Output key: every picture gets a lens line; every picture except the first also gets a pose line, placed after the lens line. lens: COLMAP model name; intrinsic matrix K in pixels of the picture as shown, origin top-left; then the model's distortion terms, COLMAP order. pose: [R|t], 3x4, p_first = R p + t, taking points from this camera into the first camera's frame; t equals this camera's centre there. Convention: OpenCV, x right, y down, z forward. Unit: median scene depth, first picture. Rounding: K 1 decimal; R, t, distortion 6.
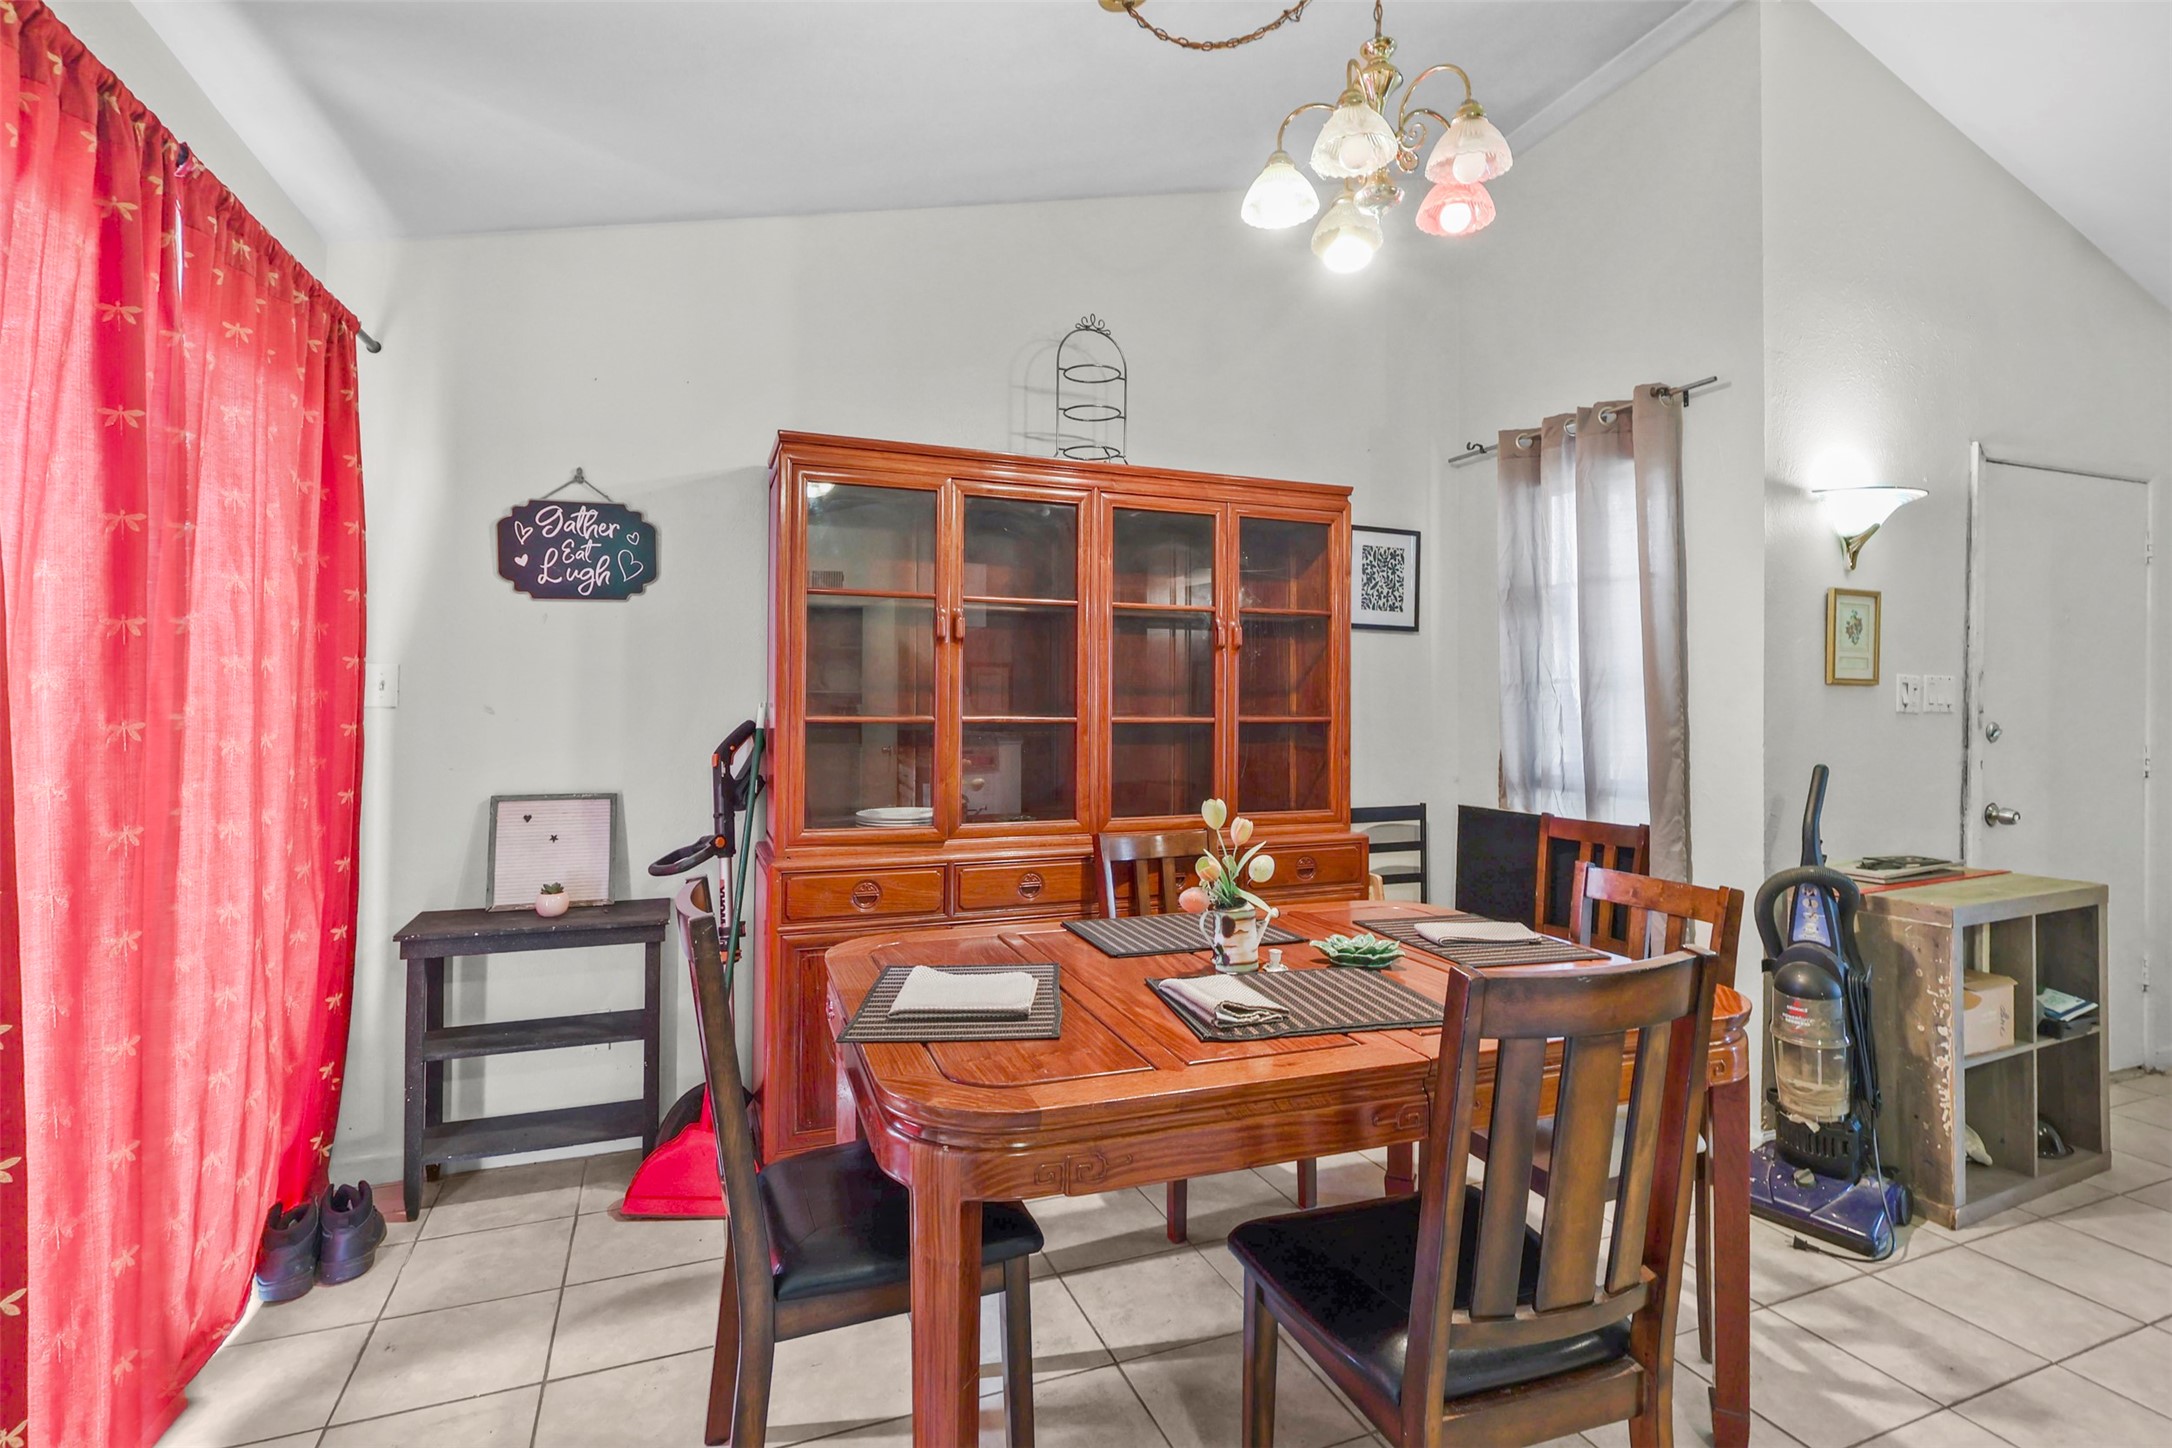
lens RADIAL K [[999.8, 0, 1130.0], [0, 999.8, 679.3], [0, 0, 1]] dist [-0.000522, 0.002027]
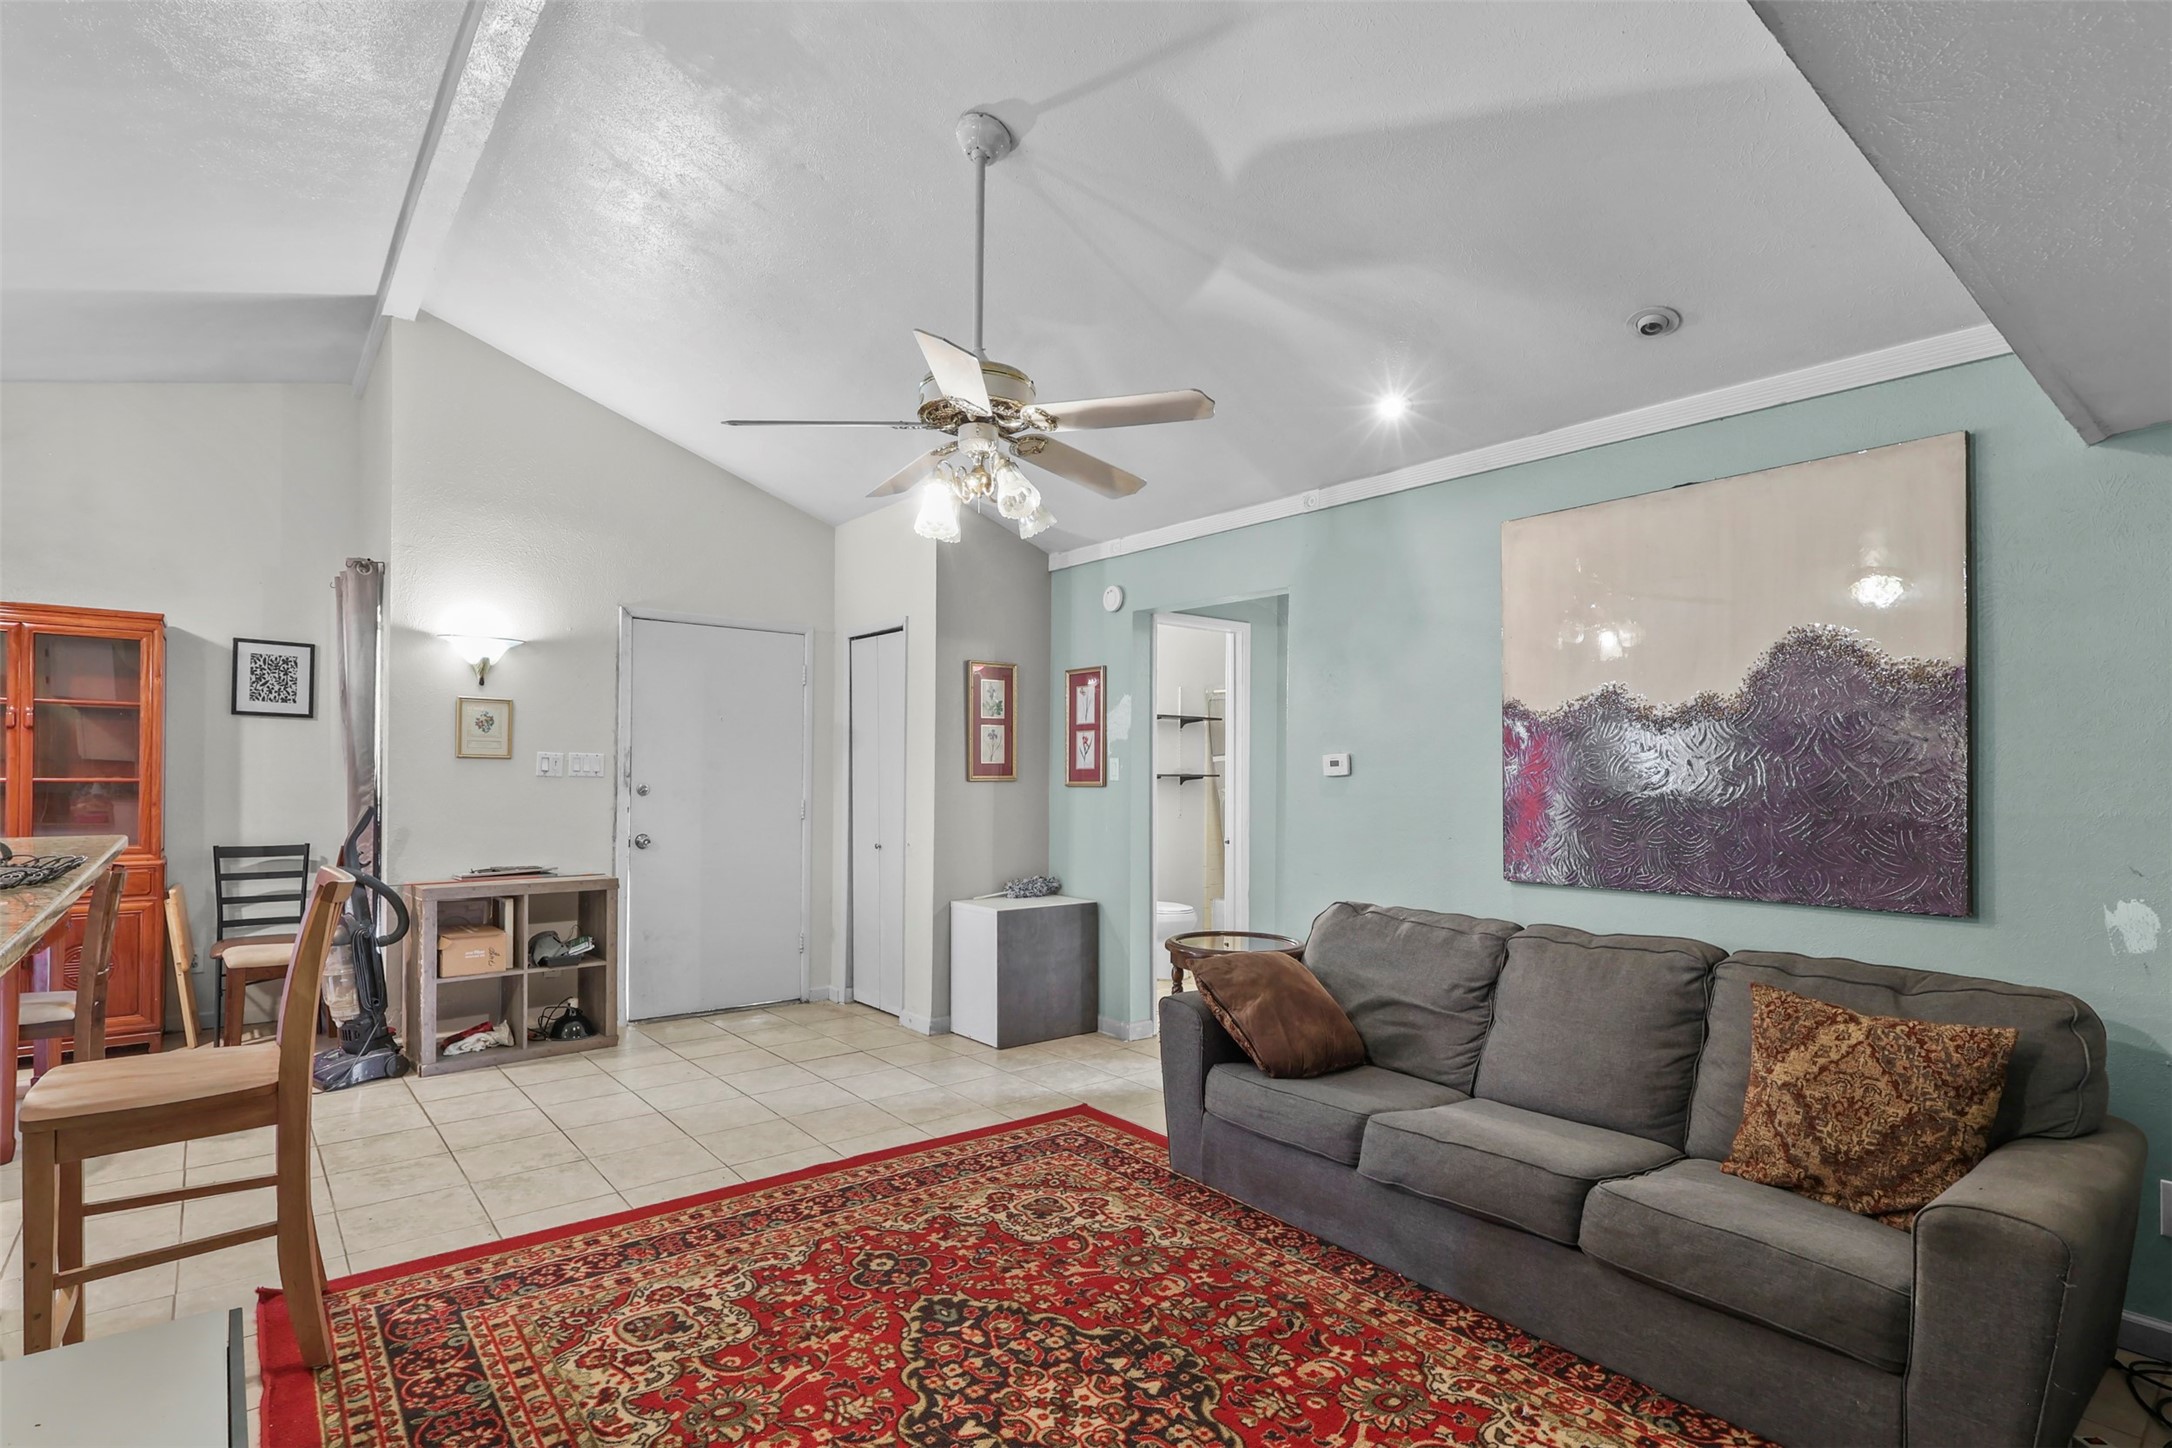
lens RADIAL K [[999.8, 0, 1069.2], [0, 999.8, 782.9], [0, 0, 1]] dist [-0.000522, 0.002027]
pose [[0.958864, 0.001252, 0.283862, 1.032095], [-0.009842, 0.999536, 0.028839, -0.010149], [-0.283694, -0.030447, 0.958431, -0.699495]]
